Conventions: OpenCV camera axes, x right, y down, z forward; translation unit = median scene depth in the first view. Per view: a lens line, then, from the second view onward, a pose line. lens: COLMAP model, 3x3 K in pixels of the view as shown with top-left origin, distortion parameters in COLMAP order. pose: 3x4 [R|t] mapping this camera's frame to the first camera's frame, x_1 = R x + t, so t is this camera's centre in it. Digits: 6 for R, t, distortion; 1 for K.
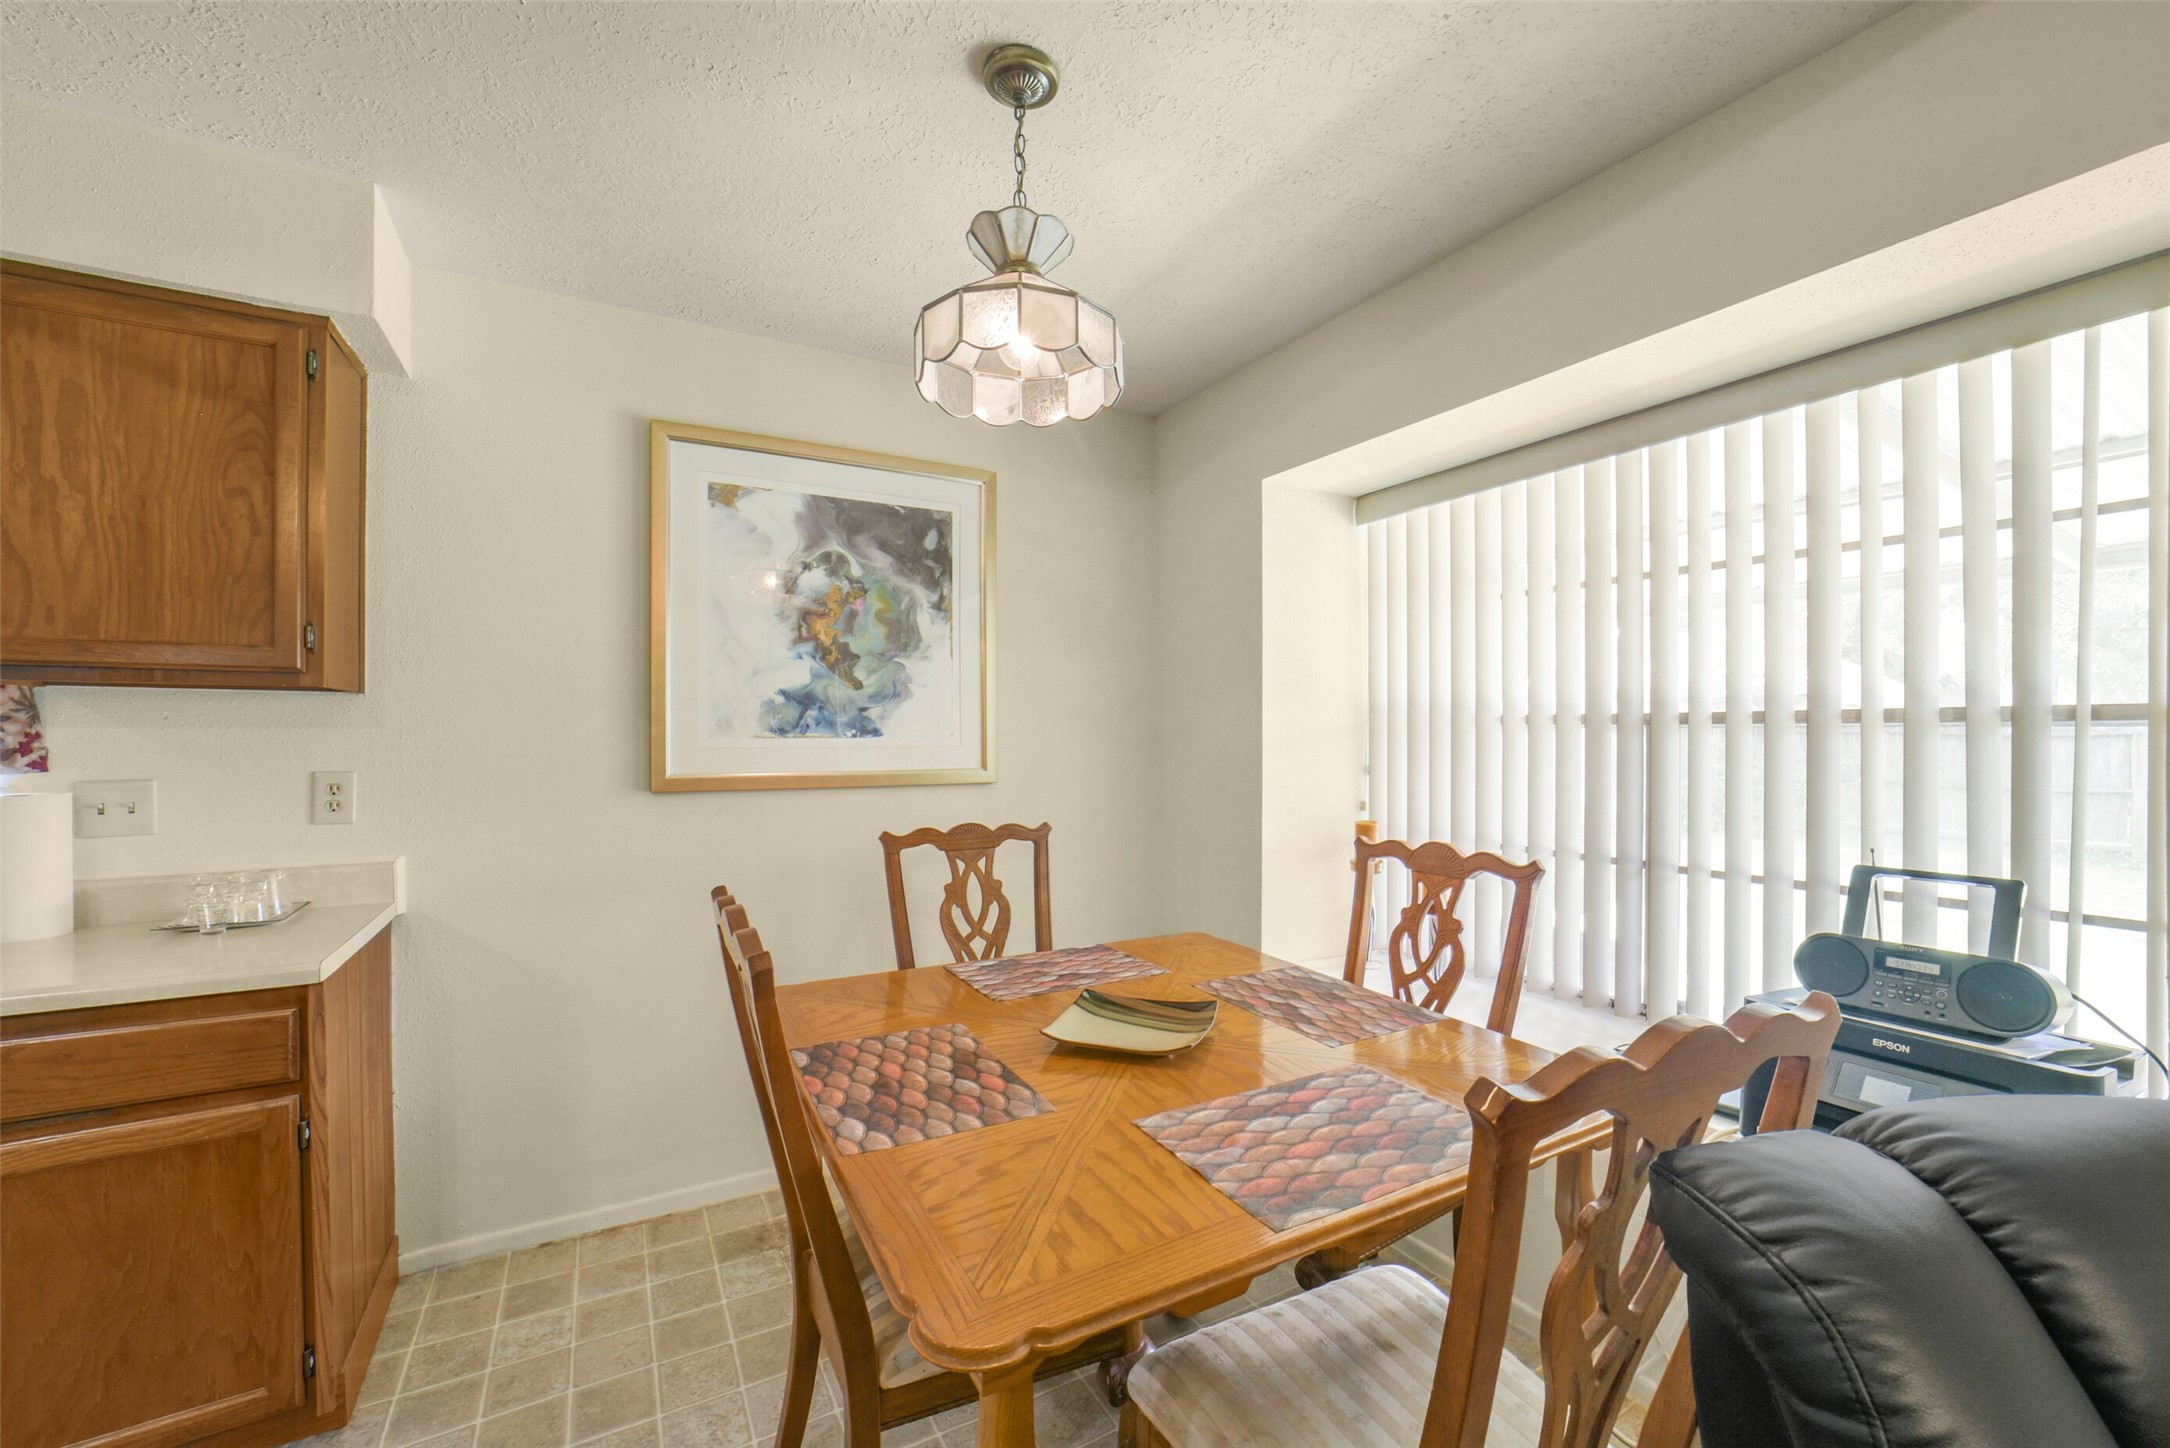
lens RADIAL K [[865.4, 0, 1090.5], [0, 865.4, 740.9], [0, 0, 1]] dist [-0.030297, 0.008277]
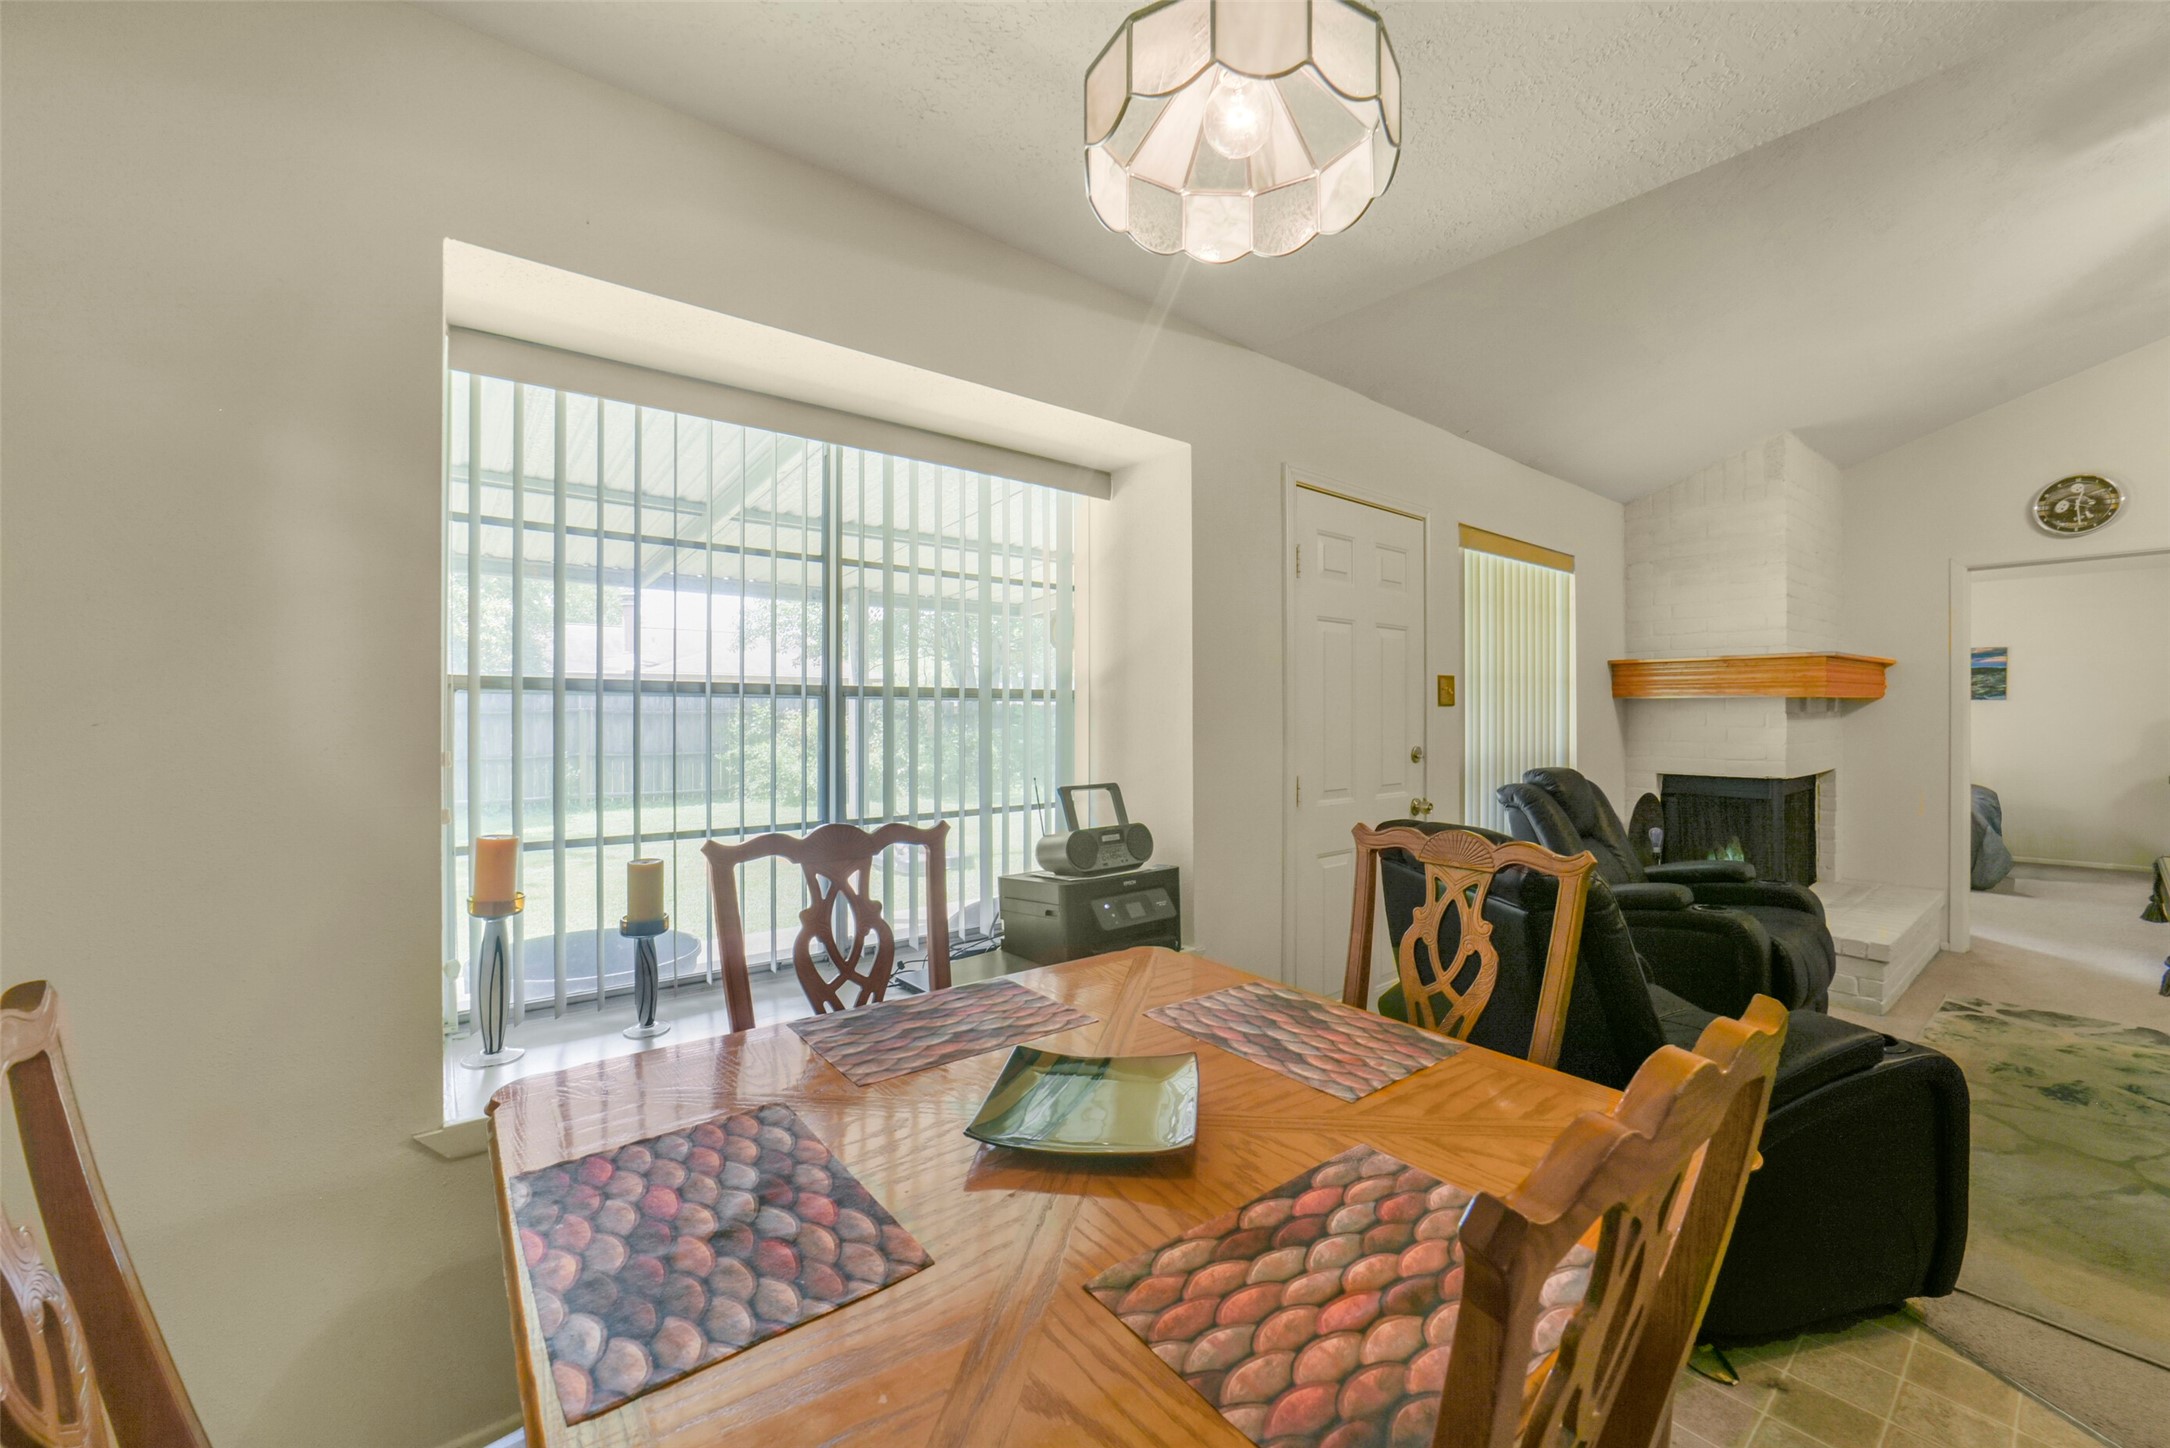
lens RADIAL K [[865.4, 0, 1101.8], [0, 865.4, 708.6], [0, 0, 1]] dist [-0.030297, 0.008277]
pose [[-0.177323, 0.001929, 0.984151, -0.534679], [0.003625, 0.999993, -0.001306, 0.000873], [-0.984146, 0.003336, -0.177329, 0.907642]]
